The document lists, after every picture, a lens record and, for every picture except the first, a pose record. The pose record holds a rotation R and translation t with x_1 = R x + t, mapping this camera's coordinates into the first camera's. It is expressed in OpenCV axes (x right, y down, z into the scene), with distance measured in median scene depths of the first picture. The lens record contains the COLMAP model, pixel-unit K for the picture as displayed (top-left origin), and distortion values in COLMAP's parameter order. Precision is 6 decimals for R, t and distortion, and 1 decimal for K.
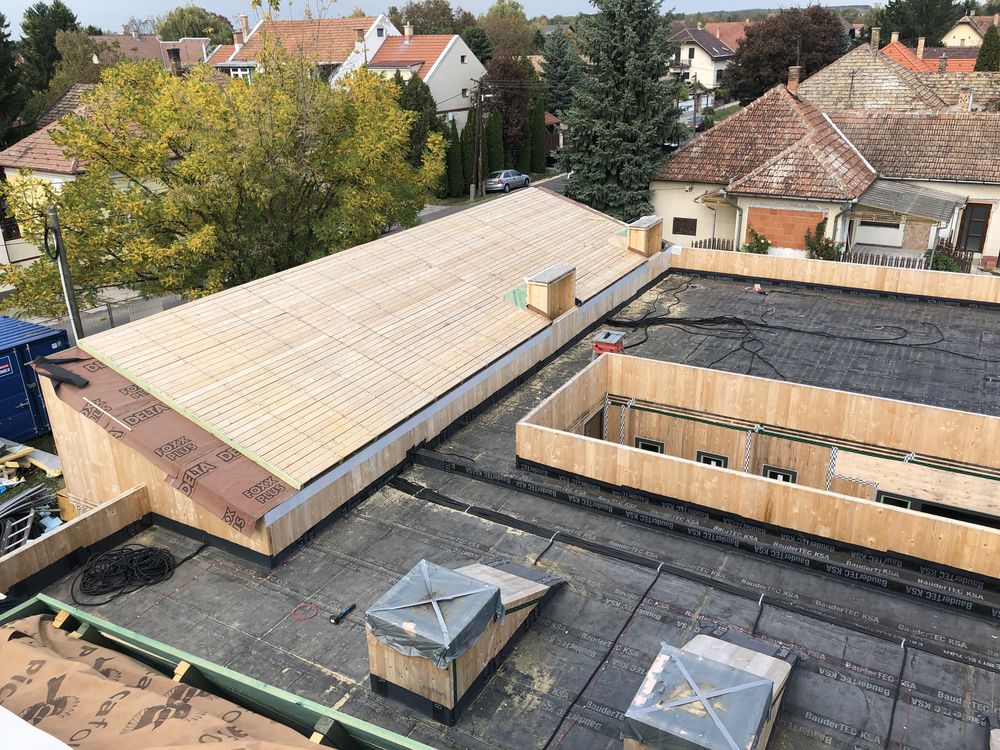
lens RADIAL K [[799.2, 0, 493.6], [0, 799.2, 374.8], [0, 0, 1]] dist [0.023542, -0.031840]
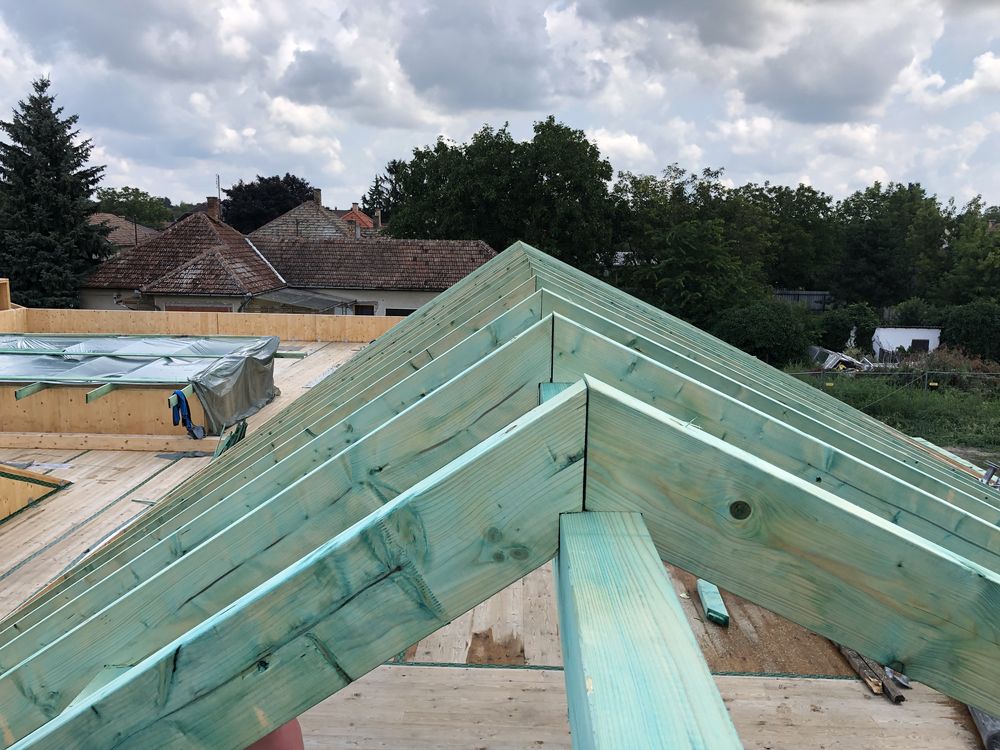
lens RADIAL K [[799.2, 0, 500.3], [0, 799.2, 376.4], [0, 0, 1]] dist [0.023542, -0.031840]
pose [[0.858148, -0.050226, 0.510939, 0.404199], [0.155514, 0.973878, -0.165459, 0.399411], [-0.489282, 0.221446, 0.843543, -0.403936]]
